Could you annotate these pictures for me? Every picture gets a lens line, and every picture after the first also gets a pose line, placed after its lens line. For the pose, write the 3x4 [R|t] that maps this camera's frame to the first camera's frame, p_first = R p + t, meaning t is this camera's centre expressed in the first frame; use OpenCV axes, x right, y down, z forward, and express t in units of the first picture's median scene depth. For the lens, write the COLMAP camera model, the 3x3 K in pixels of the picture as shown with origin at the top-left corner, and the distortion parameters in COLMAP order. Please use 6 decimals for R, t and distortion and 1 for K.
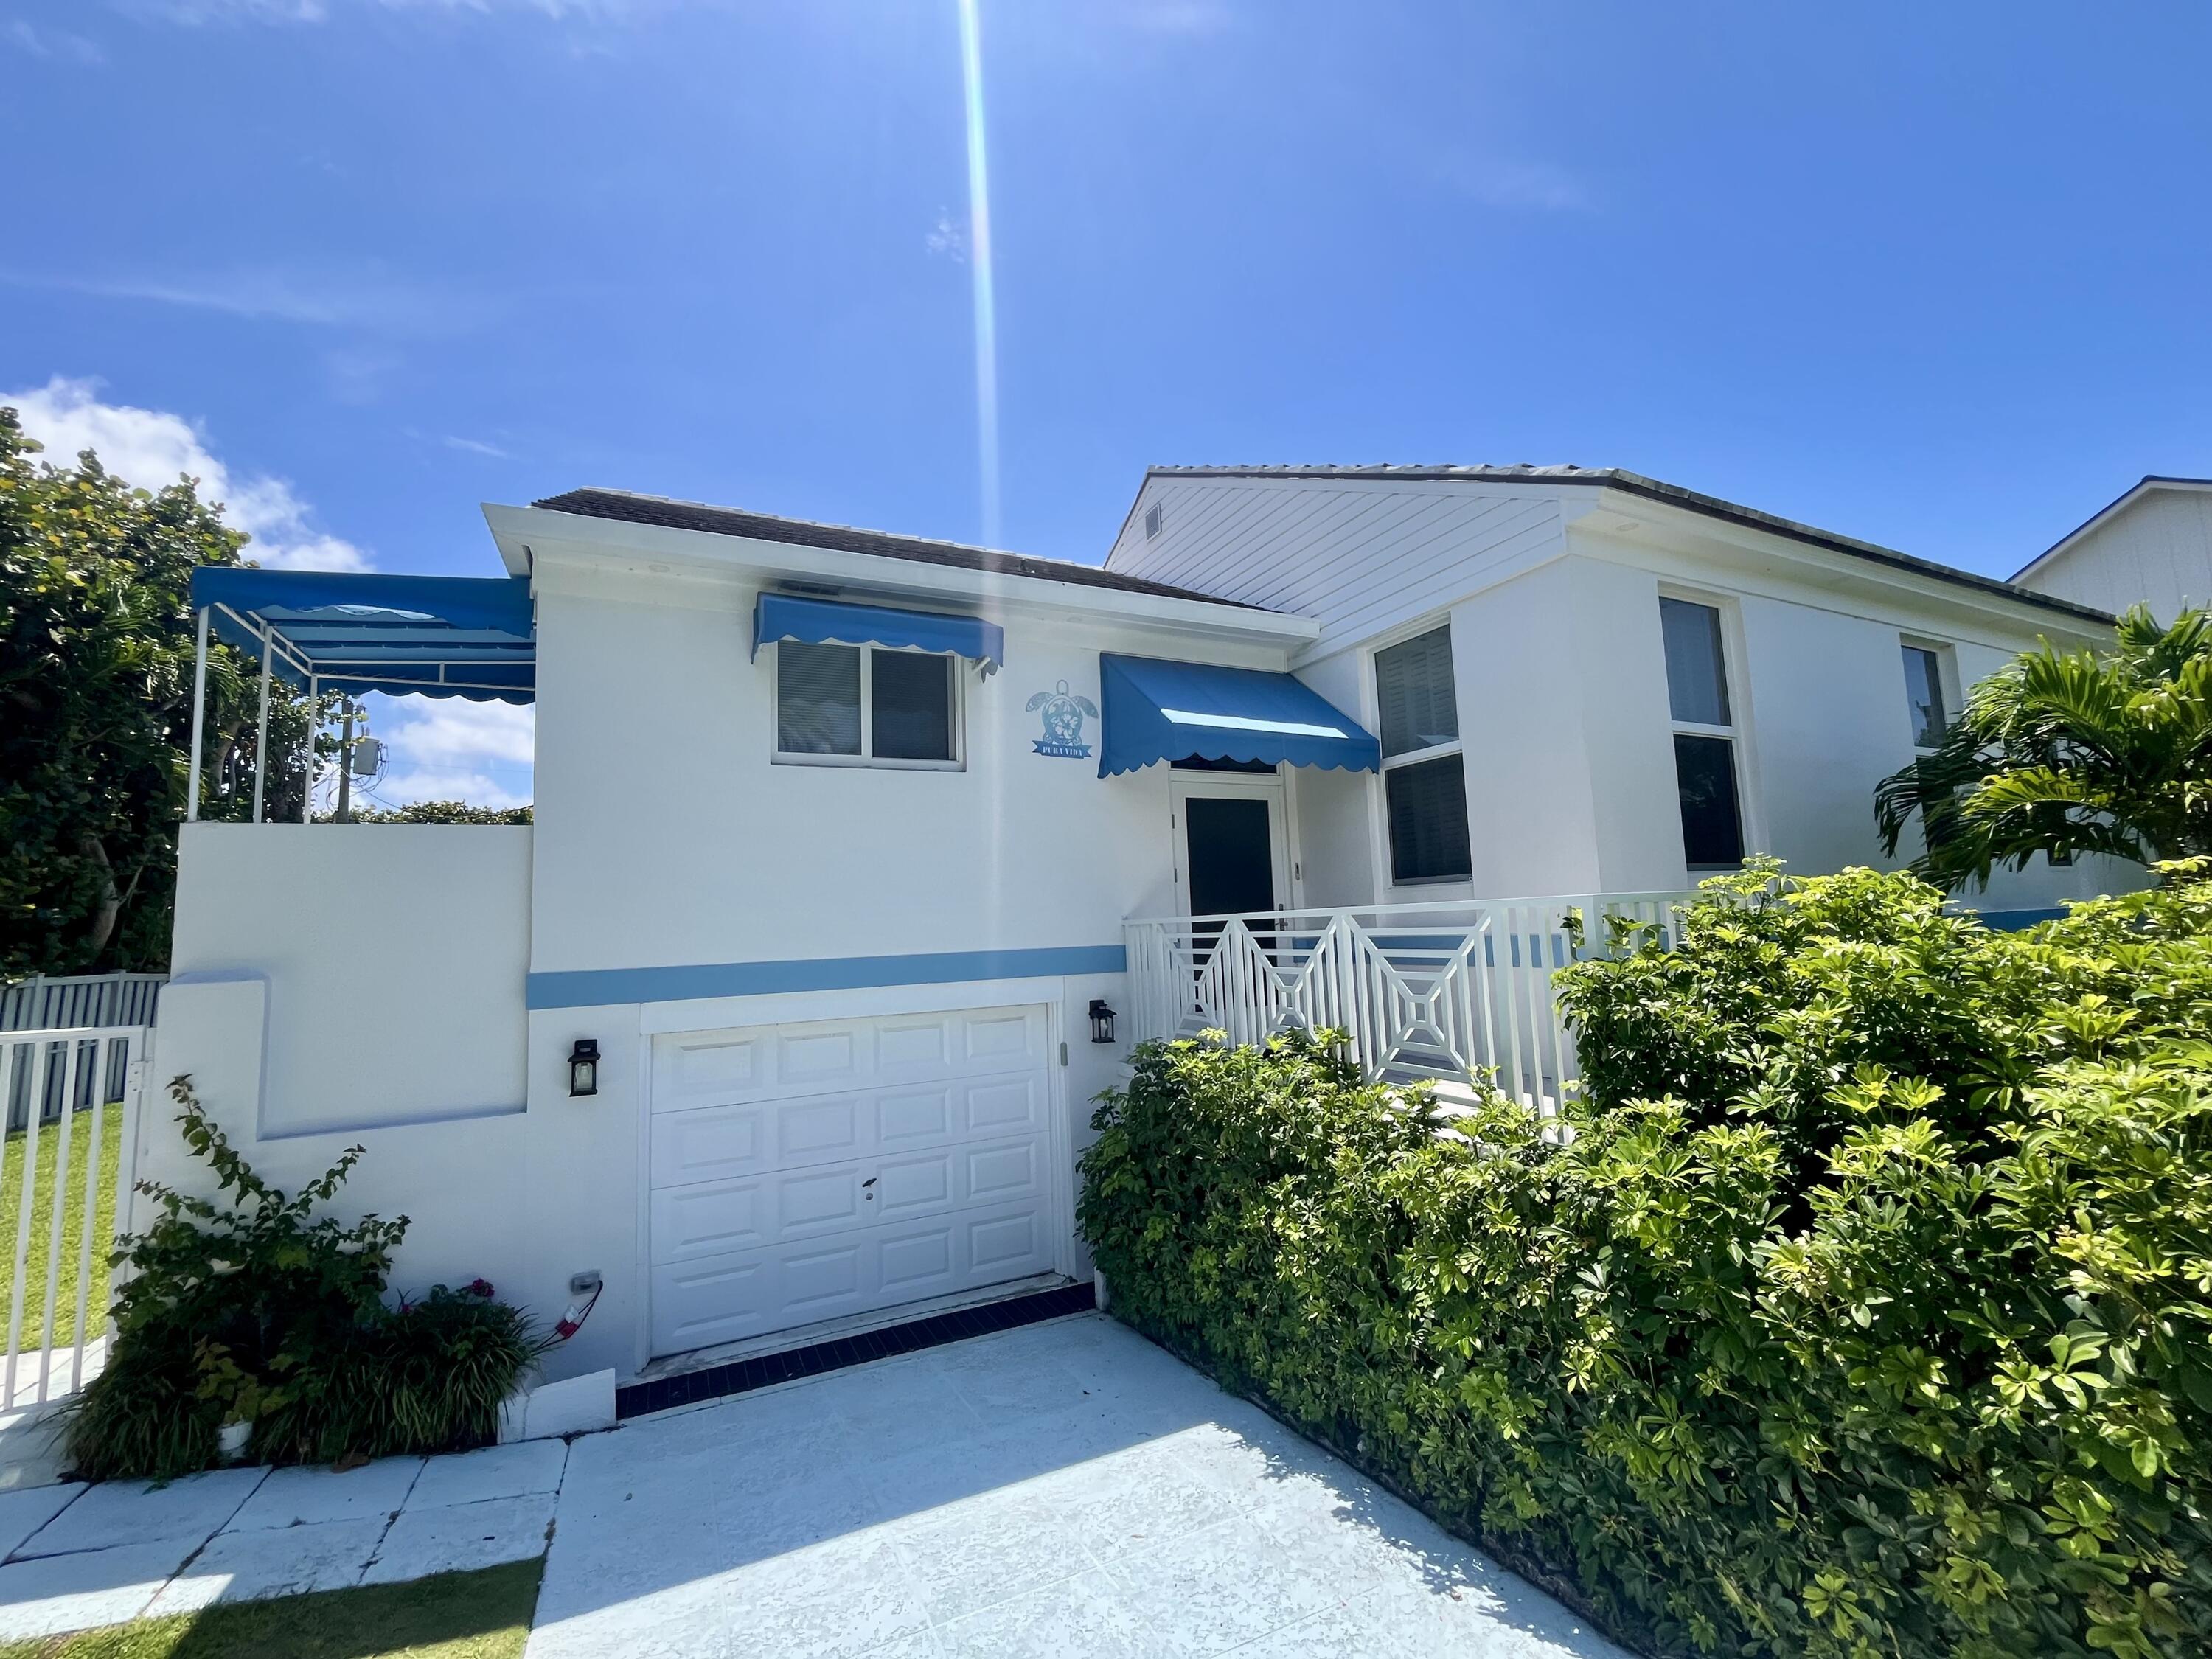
lens RADIAL K [[905.7, 0, 1097.1], [0, 905.7, 822.9], [0, 0, 1]] dist [-0.000308, -0.000047]
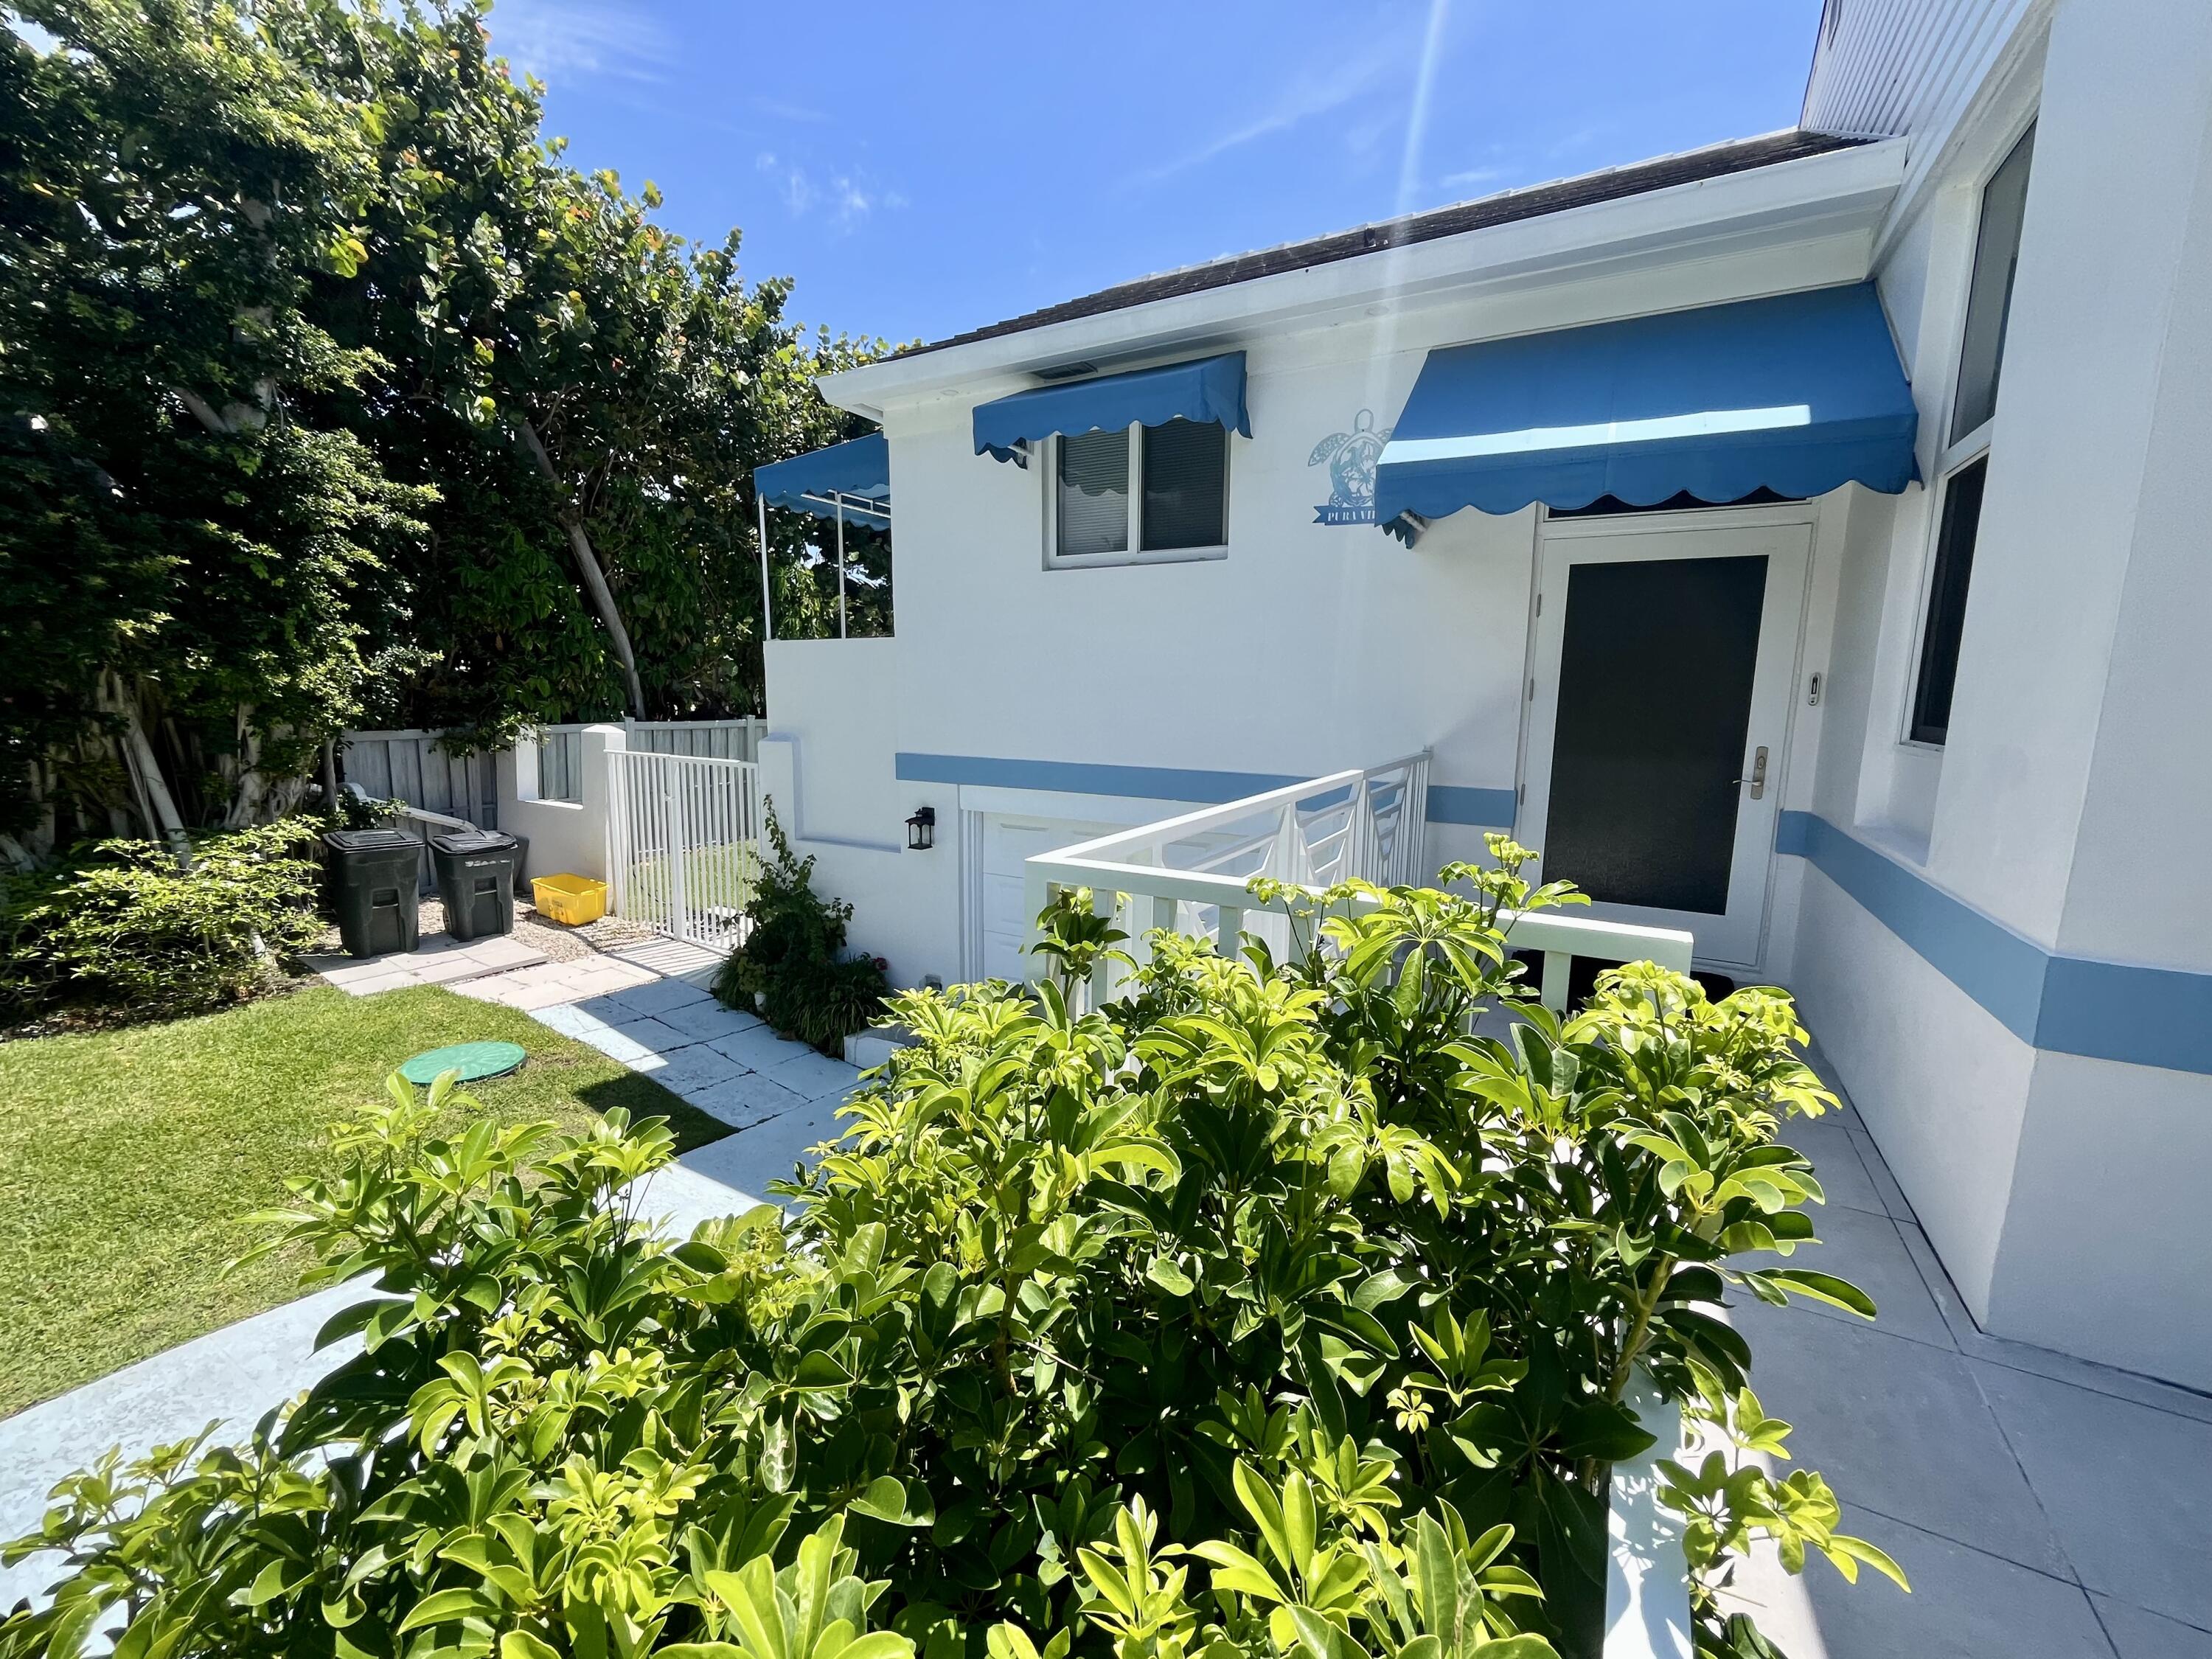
lens RADIAL K [[905.7, 0, 1101.0], [0, 905.7, 827.7], [0, 0, 1]] dist [-0.000308, -0.000047]
pose [[0.578227, 0.167997, -0.798392, 0.529969], [0.062610, 0.966548, 0.248725, -0.033377], [0.813470, -0.193807, 0.548366, 0.419428]]
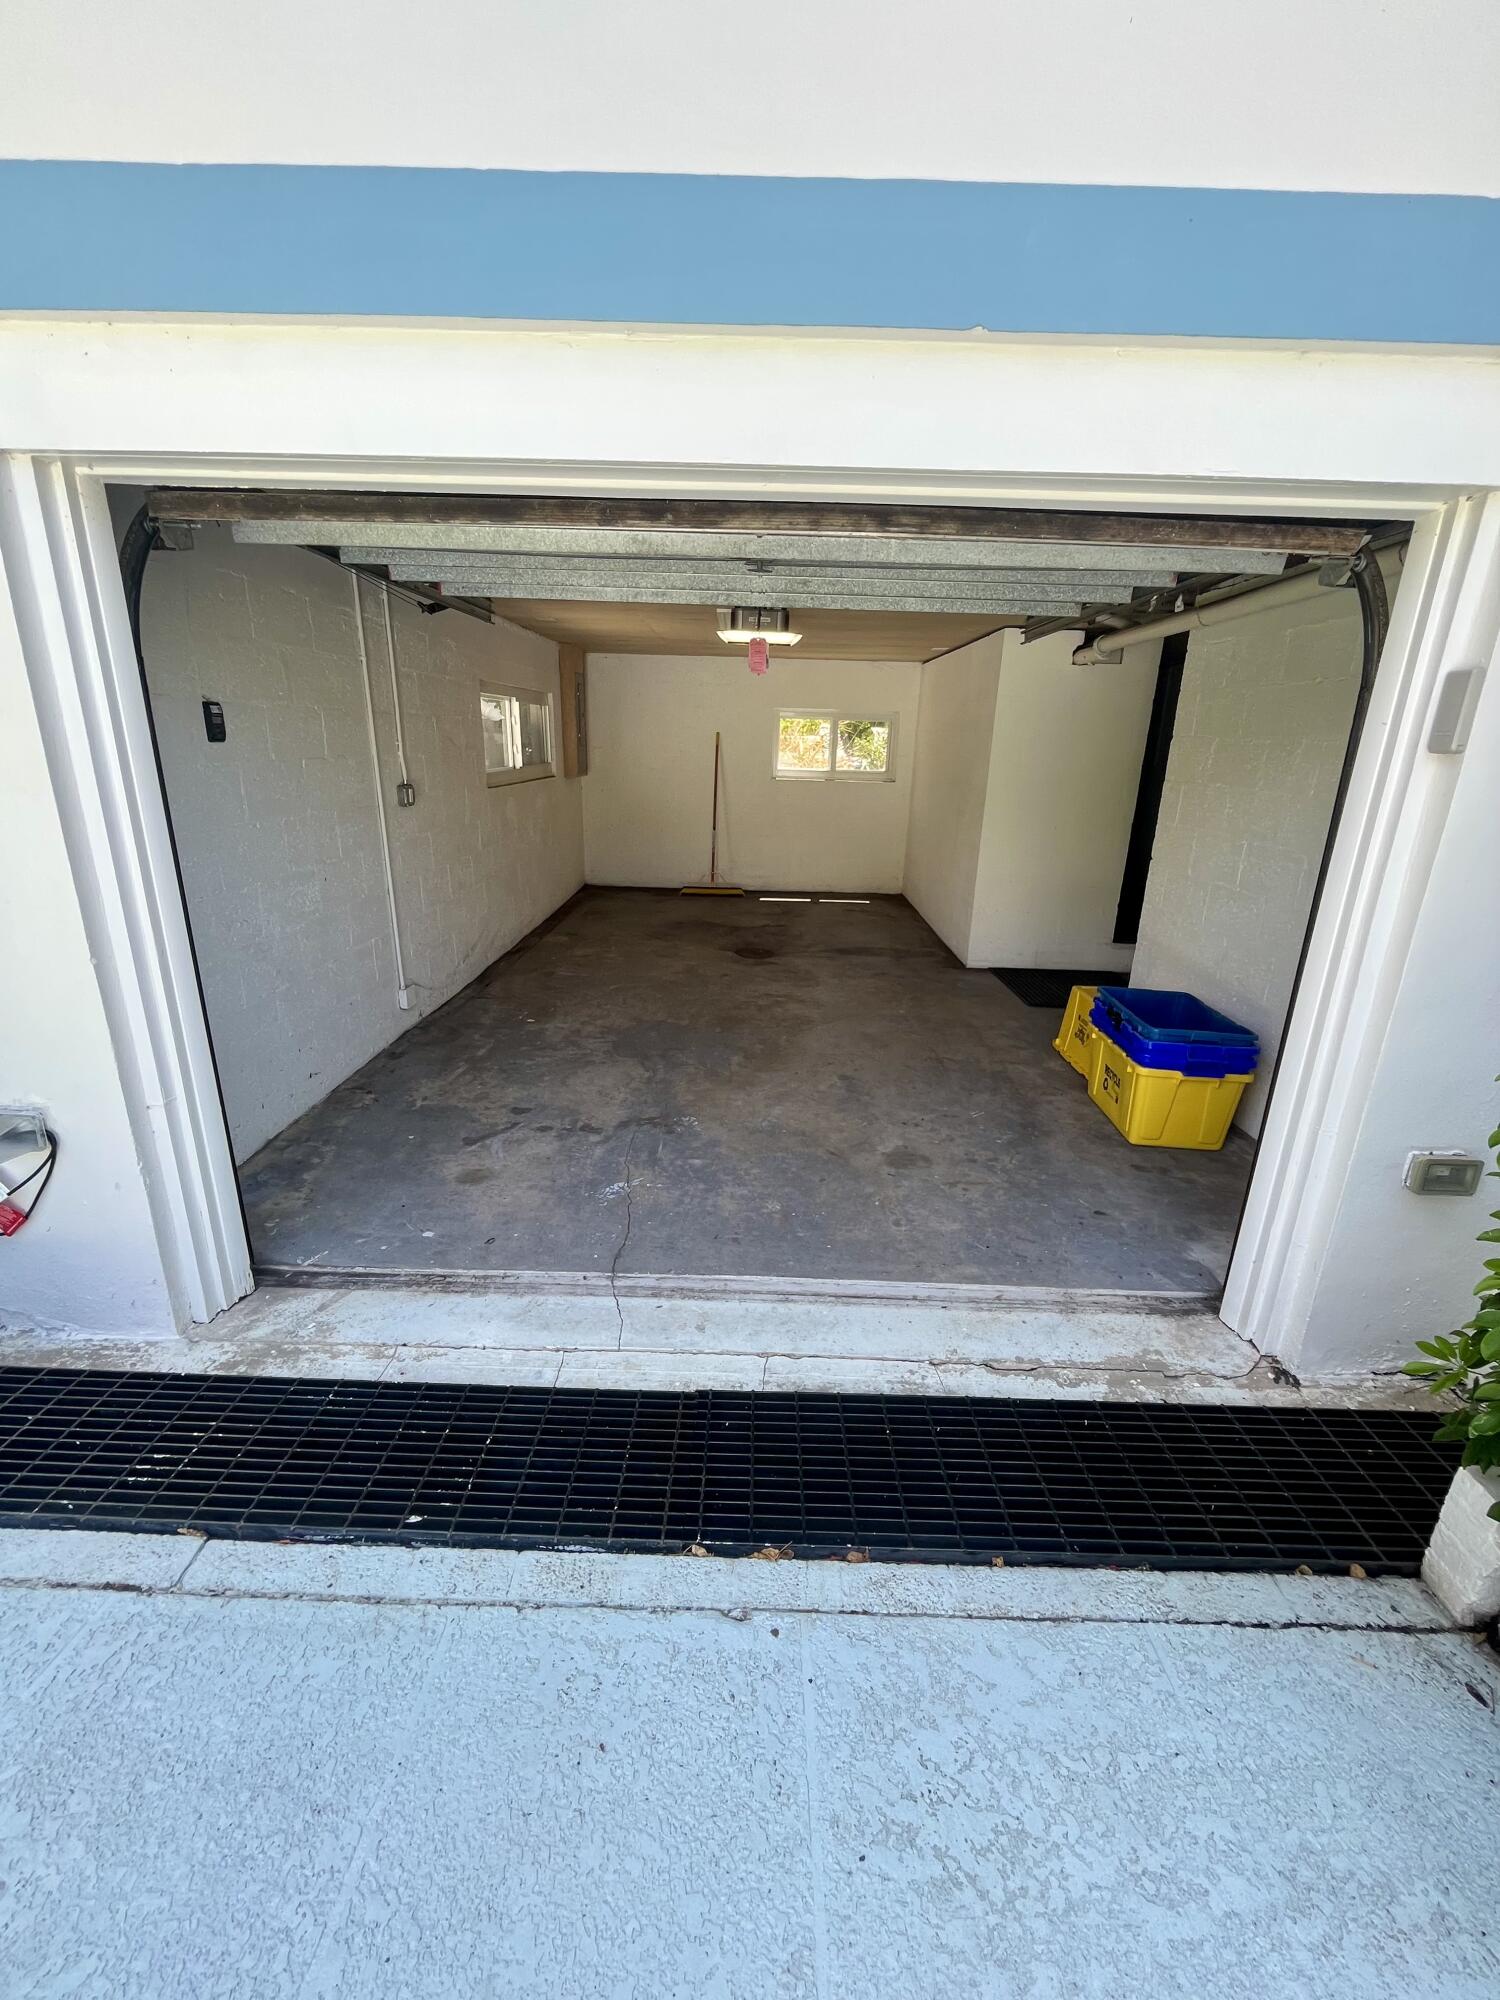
lens RADIAL K [[818.9, 0, 754.8], [0, 818.9, 1001.0], [0, 0, 1]] dist [-0.000308, -0.000047]
pose [[0.886451, 0.197694, -0.418476, -0.106664], [-0.004389, 0.907732, 0.419527, 0.245888], [0.462803, -0.370053, 0.805527, 0.717062]]
